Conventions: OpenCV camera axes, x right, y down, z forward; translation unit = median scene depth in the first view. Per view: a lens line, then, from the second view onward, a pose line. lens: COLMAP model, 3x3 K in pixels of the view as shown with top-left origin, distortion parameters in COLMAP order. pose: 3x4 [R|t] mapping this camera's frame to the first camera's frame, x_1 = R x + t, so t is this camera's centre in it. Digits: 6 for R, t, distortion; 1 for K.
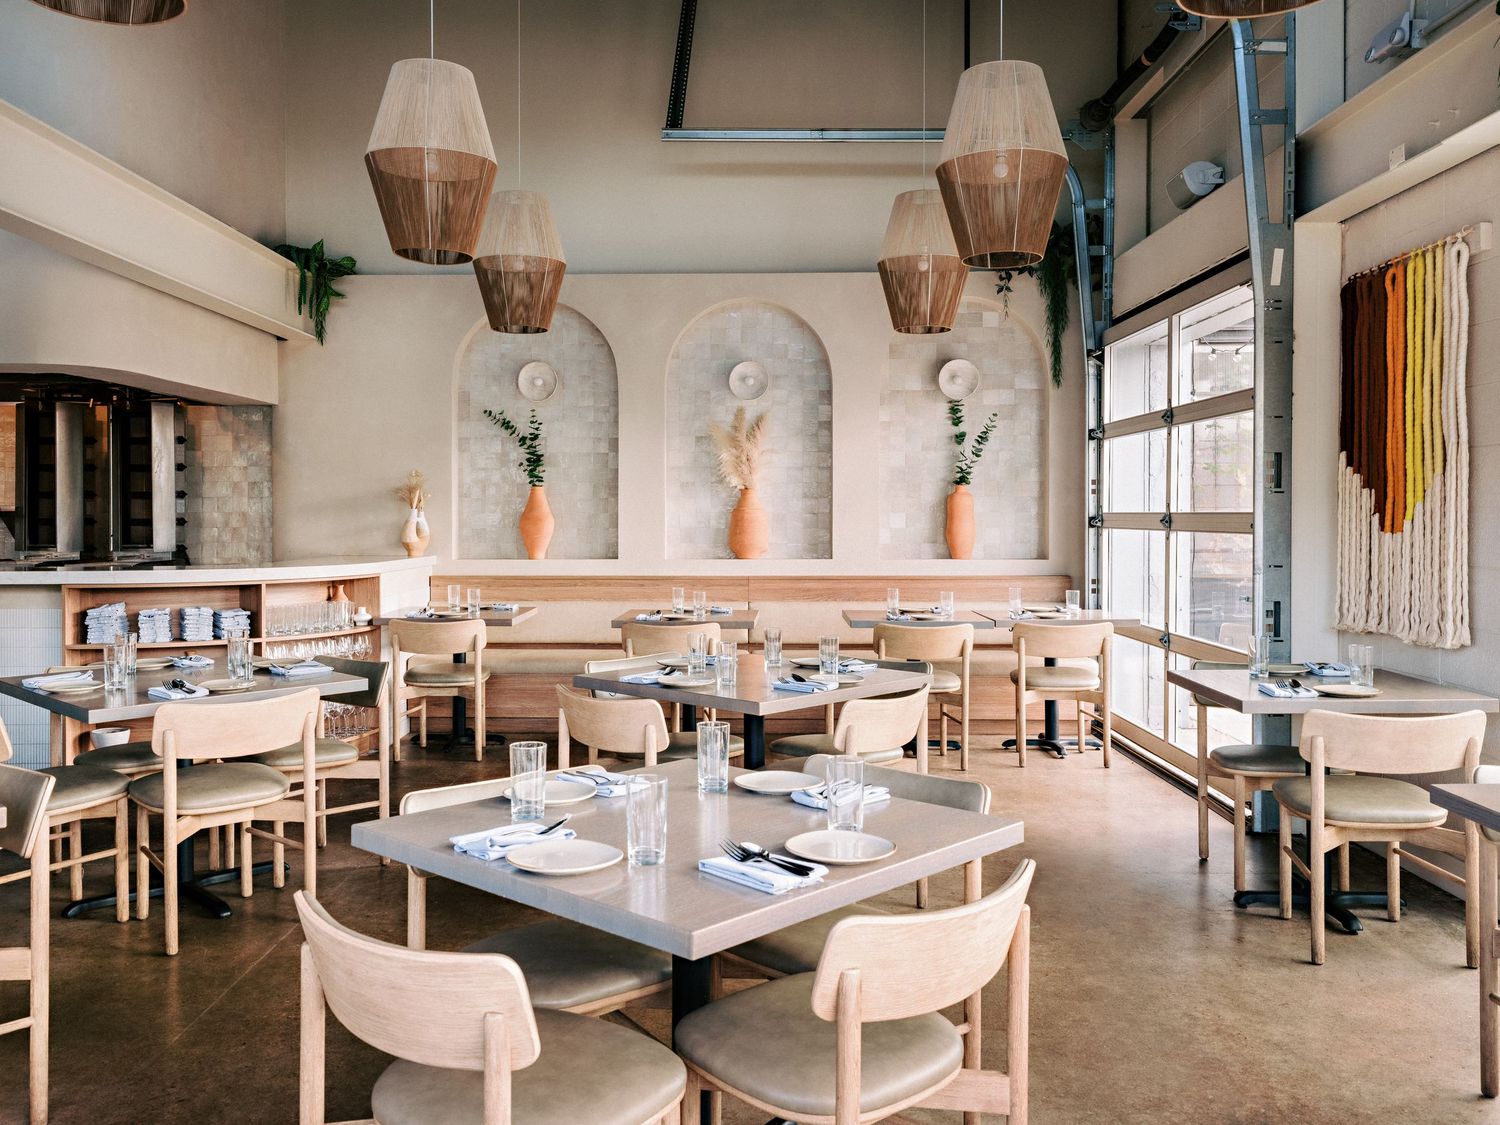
lens RADIAL K [[1472.9, 0, 718.3], [0, 1472.9, 556.2], [0, 0, 1]] dist [-0.008846, -0.007133]
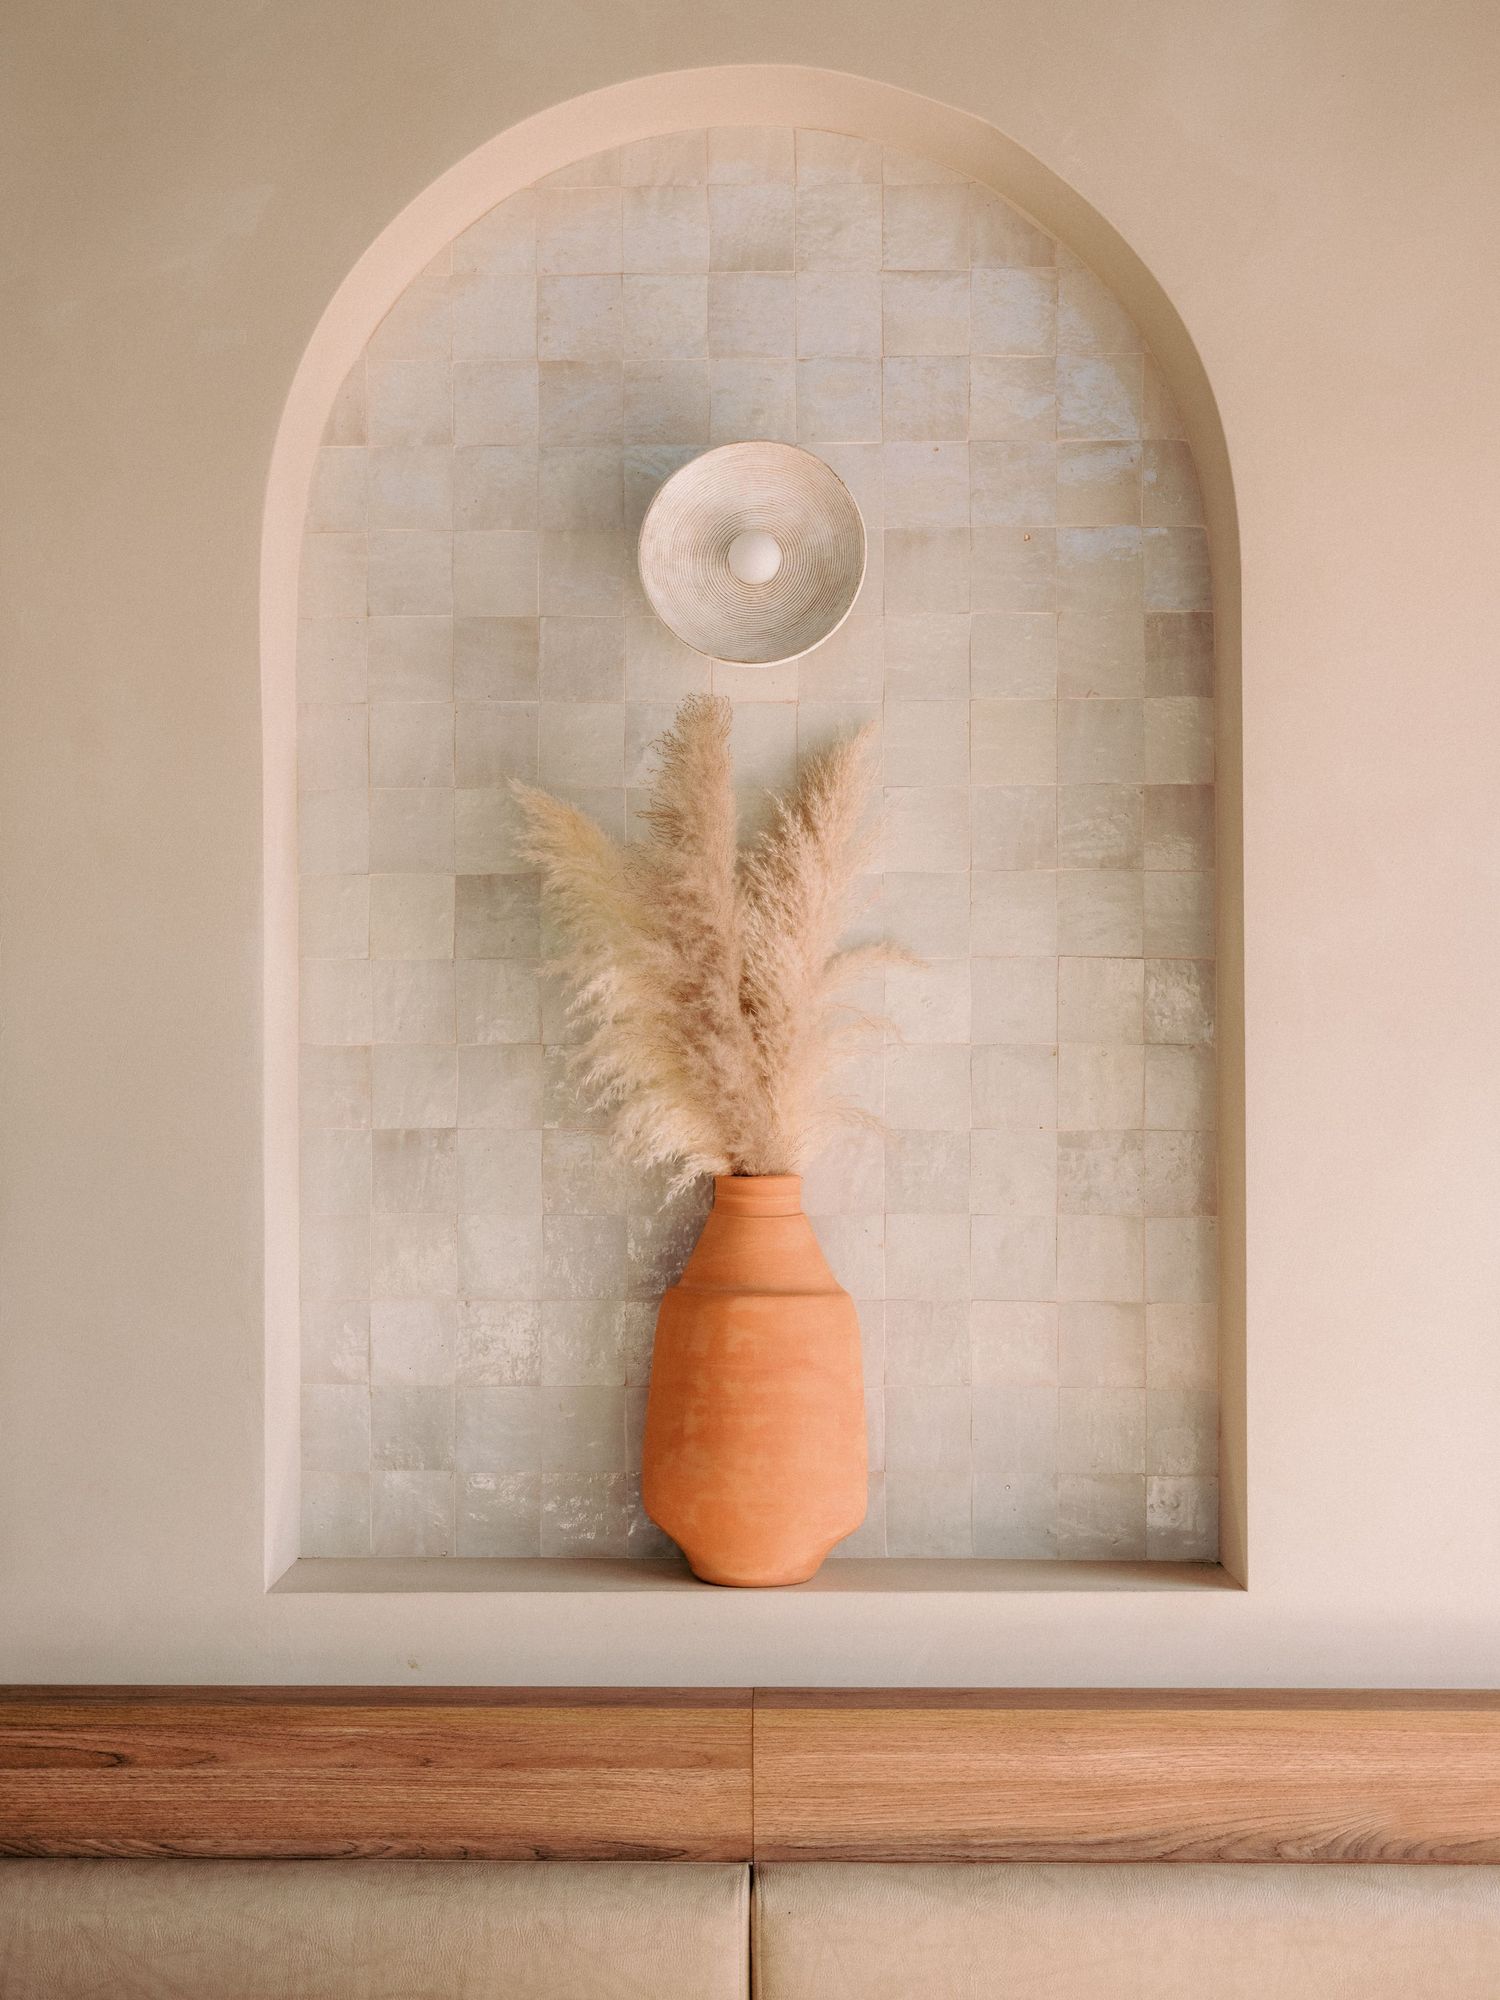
lens RADIAL K [[1963.9, 0, 748.3], [0, 1963.9, 1075.6], [0, 0, 1]] dist [-0.008846, -0.007133]
pose [[0.999896, -0.005513, -0.013320, 0.023390], [0.005384, 0.999938, -0.009729, -0.055179], [0.013372, 0.009656, 0.999864, 0.772596]]
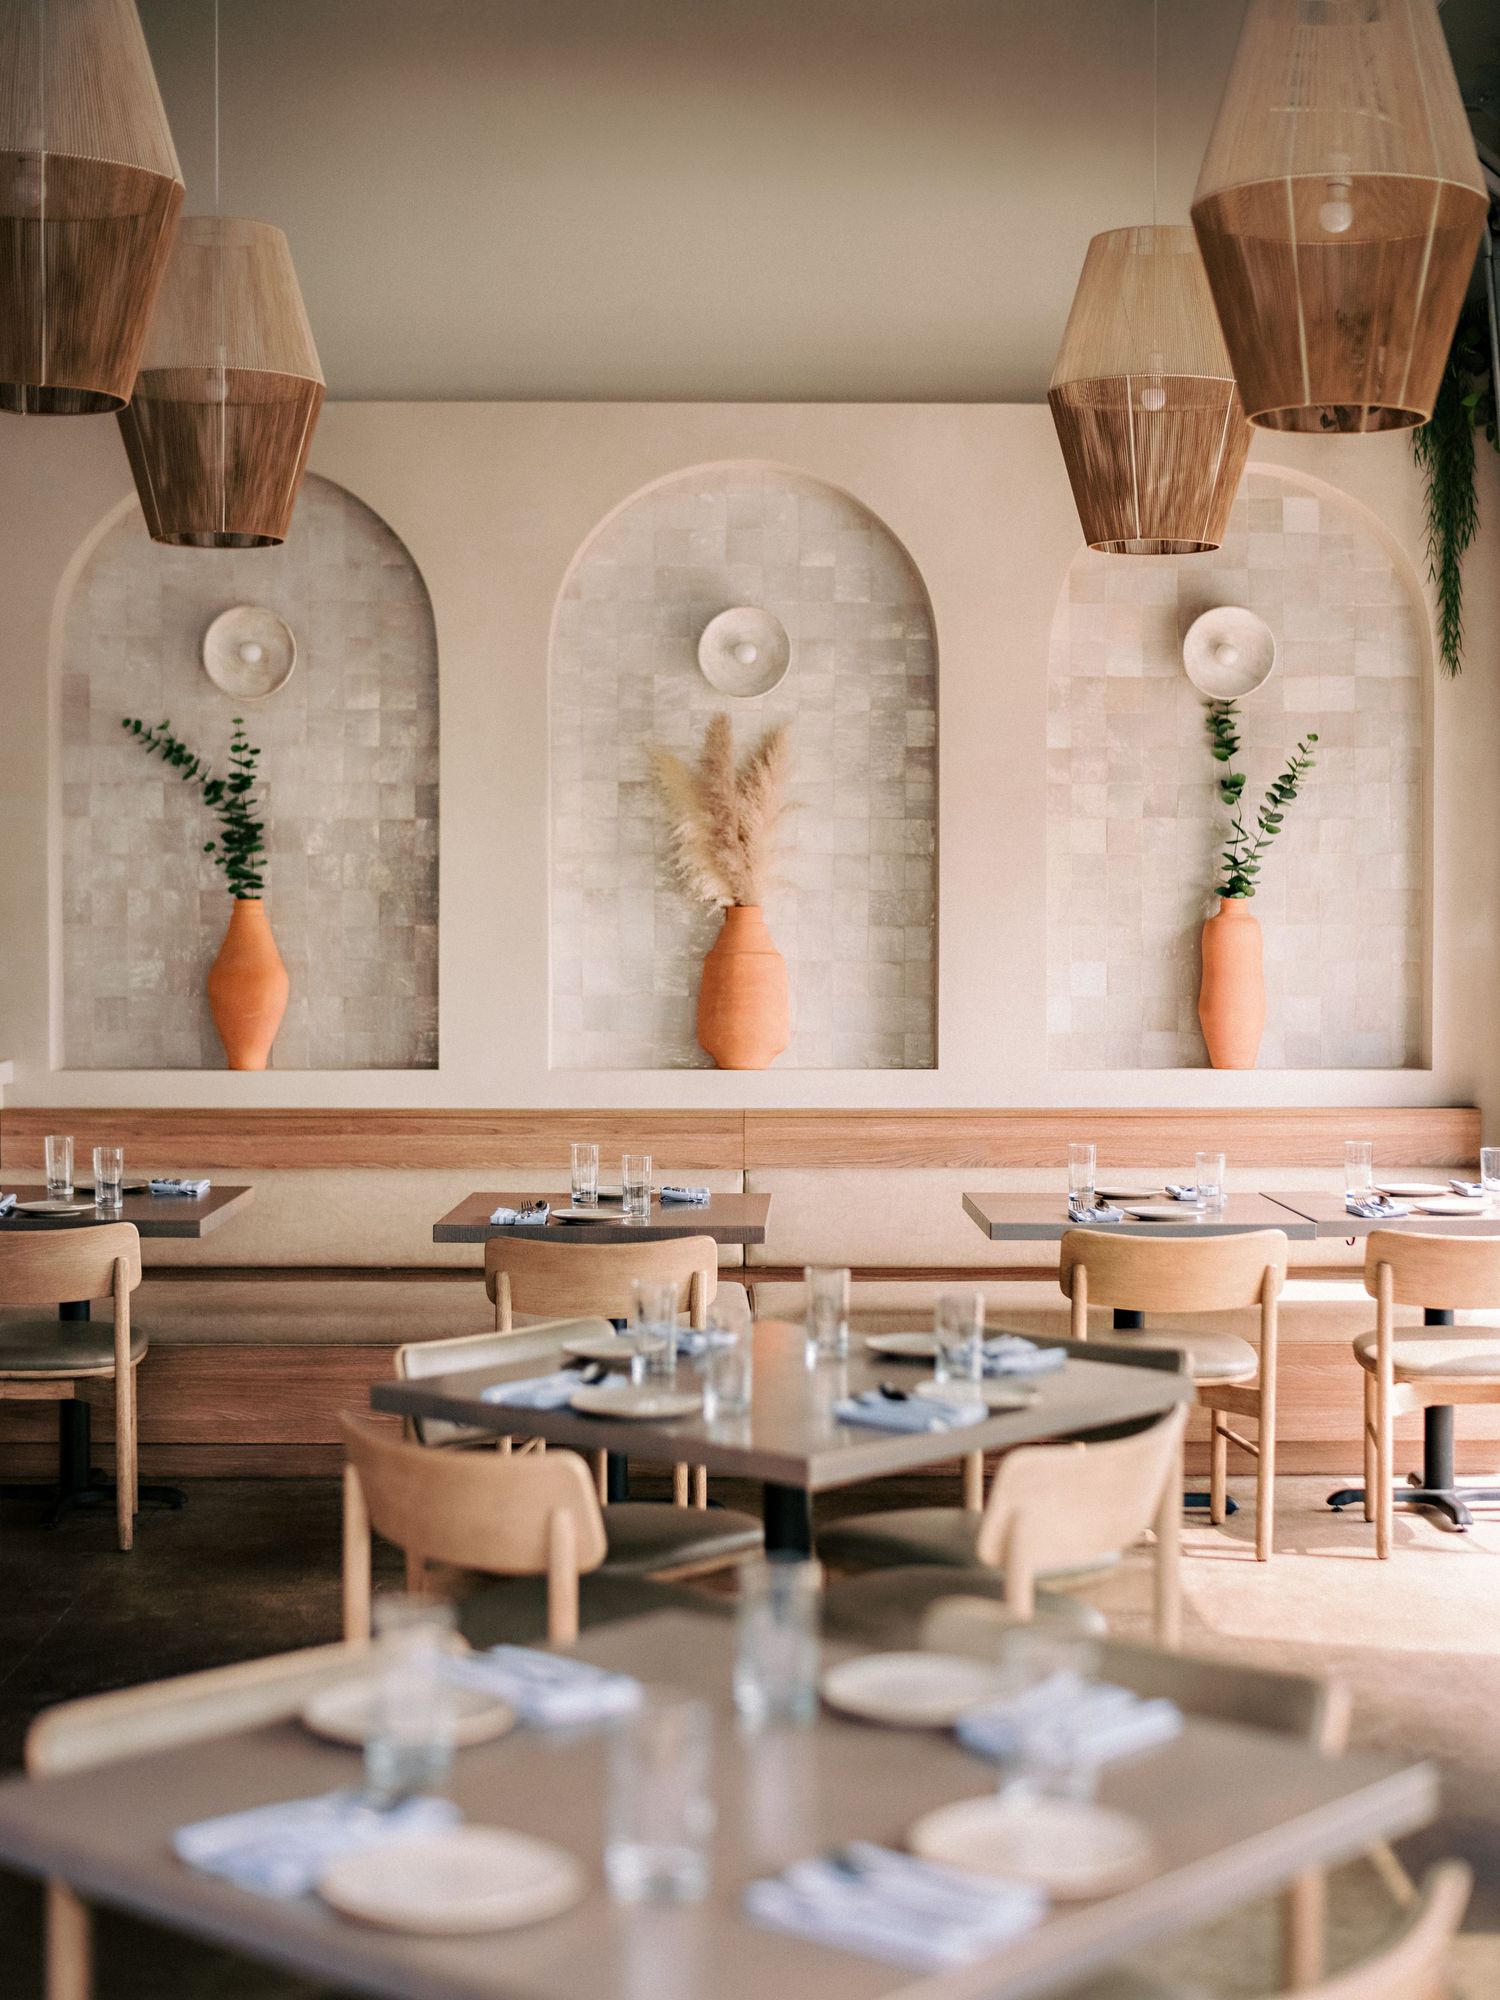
lens RADIAL K [[3085.2, 0, 749.7], [0, 3085.2, 1049.0], [0, 0, 1]] dist [-0.079636, -0.055264]
pose [[0.998981, -0.000005, 0.045126, -0.018139], [-0.000817, 0.999834, 0.018190, -0.020280], [-0.045118, -0.018208, 0.998816, 0.103138]]
